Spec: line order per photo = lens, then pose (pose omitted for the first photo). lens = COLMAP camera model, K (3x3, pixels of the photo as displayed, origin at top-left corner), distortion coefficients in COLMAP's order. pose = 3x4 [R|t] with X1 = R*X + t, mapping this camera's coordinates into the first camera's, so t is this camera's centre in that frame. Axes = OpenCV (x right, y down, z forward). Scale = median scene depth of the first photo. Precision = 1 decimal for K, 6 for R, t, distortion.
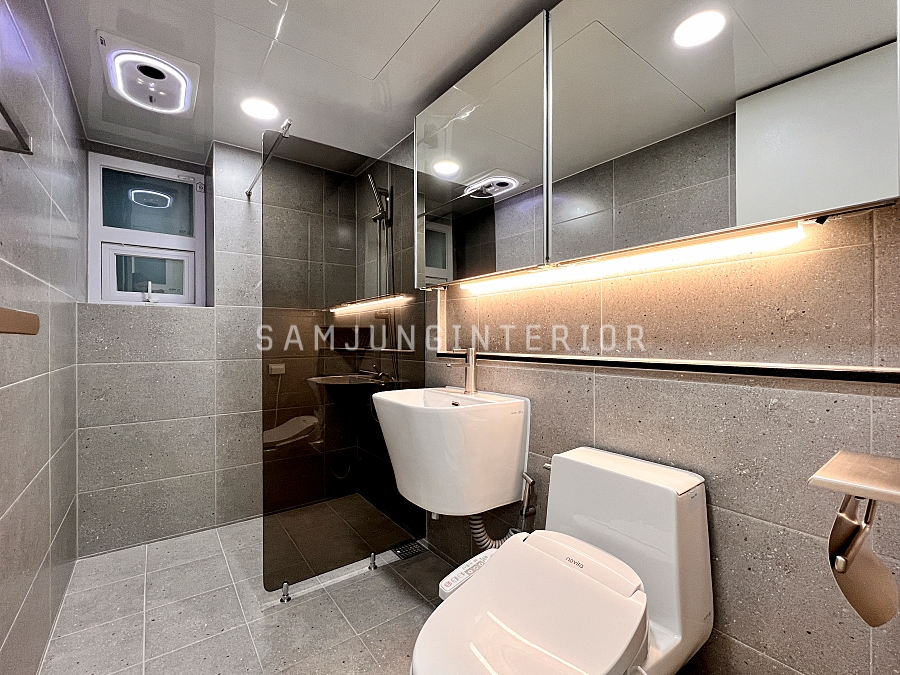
lens RADIAL K [[381.3, 0, 450.0], [0, 381.3, 337.5], [0, 0, 1]] dist [0.020484, -0.000128]
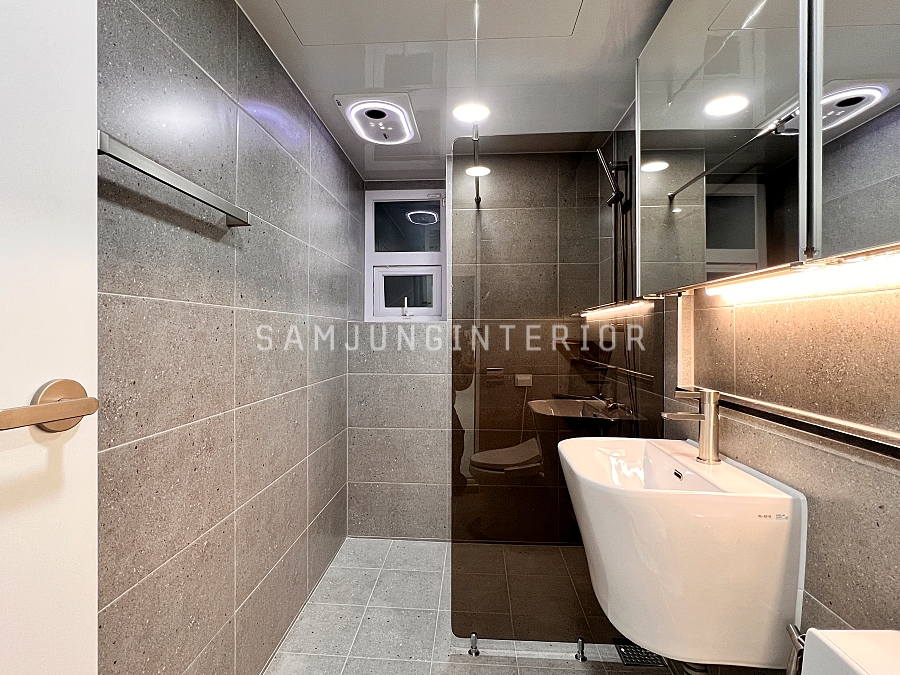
lens RADIAL K [[447.0, 0, 450.0], [0, 447.0, 337.5], [0, 0, 1]] dist [0.001675, 0.000068]
pose [[0.789577, 0.006253, -0.613620, 0.129894], [-0.007760, 0.999970, 0.000206, -0.044068], [0.613603, 0.004599, 0.789601, 0.108367]]
